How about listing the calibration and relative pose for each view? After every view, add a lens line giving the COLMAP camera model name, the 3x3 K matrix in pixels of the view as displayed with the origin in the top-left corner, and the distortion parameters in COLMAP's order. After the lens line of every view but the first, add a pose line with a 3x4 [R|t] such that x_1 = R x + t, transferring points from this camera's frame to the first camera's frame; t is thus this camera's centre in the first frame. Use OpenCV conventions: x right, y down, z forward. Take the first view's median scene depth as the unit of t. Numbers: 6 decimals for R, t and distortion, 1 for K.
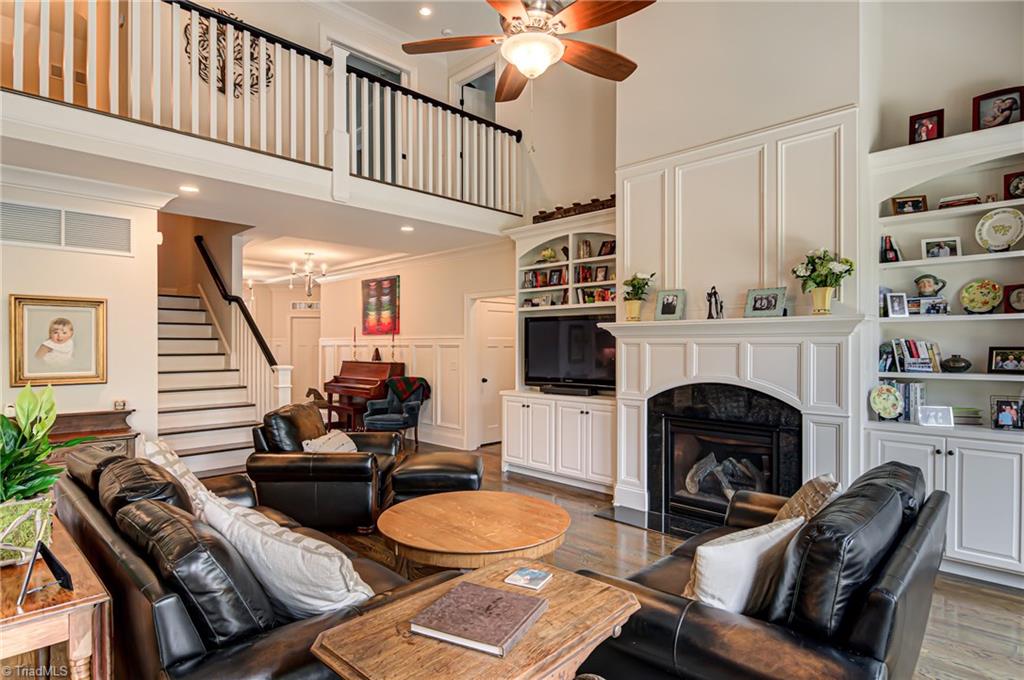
lens RADIAL K [[550.5, 0, 508.0], [0, 550.5, 343.6], [0, 0, 1]] dist [0.001368, 0.000095]
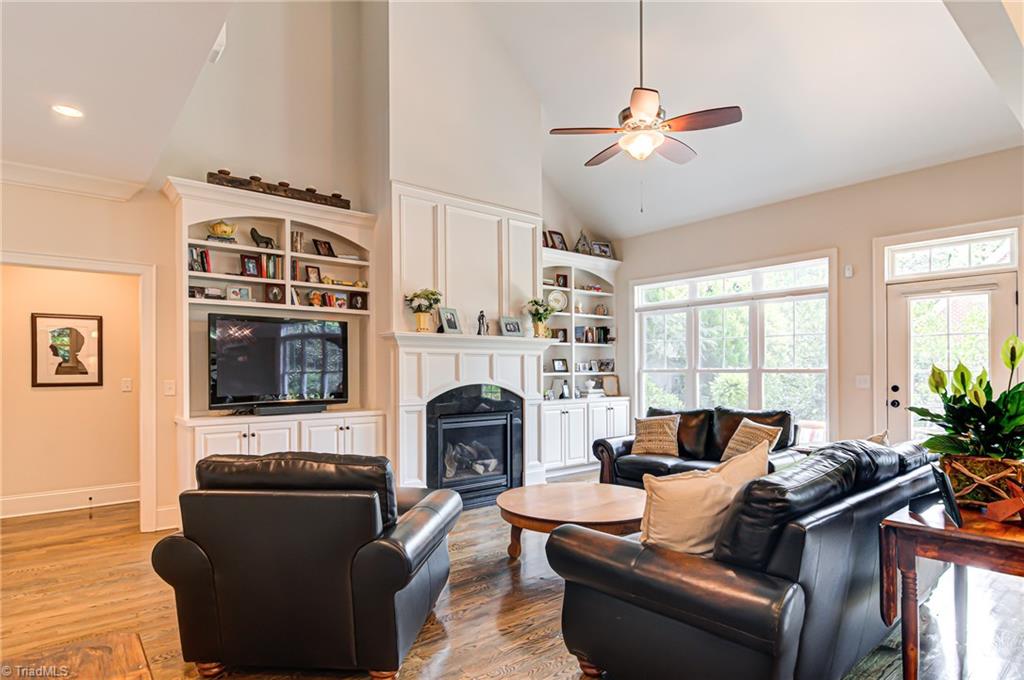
lens RADIAL K [[551.7, 0, 509.0], [0, 551.7, 370.7], [0, 0, 1]] dist [0.000995, 0.000193]
pose [[0.092710, 0.002504, 0.995690, -0.836950], [0.003898, 0.999988, -0.002878, 0.039048], [-0.995686, 0.004148, 0.092699, 0.731291]]
